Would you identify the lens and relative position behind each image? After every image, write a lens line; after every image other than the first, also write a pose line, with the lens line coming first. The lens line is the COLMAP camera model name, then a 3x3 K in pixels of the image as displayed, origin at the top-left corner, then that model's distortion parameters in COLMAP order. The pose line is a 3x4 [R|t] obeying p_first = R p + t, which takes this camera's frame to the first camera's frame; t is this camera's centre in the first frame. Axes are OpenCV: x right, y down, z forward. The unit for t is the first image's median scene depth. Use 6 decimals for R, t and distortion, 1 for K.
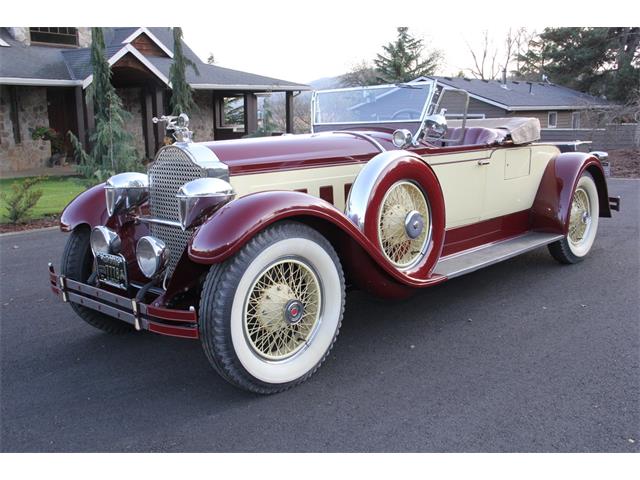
lens RADIAL K [[702.2, 0, 320.0], [0, 702.2, 240.0], [0, 0, 1]] dist [-0.027902, 0.200034]
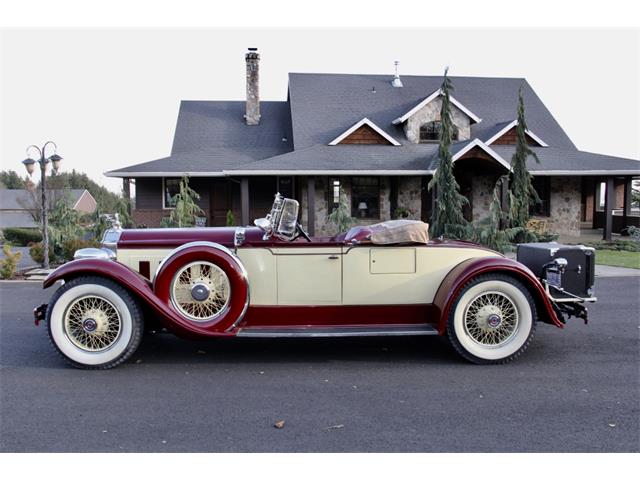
lens RADIAL K [[702.2, 0, 320.0], [0, 702.2, 240.0], [0, 0, 1]] dist [-0.027902, 0.200034]
pose [[0.641603, 0.067720, -0.764042, 0.444273], [-0.141281, 0.989486, -0.030939, -0.037468], [0.753914, 0.127795, 0.644424, 0.068284]]
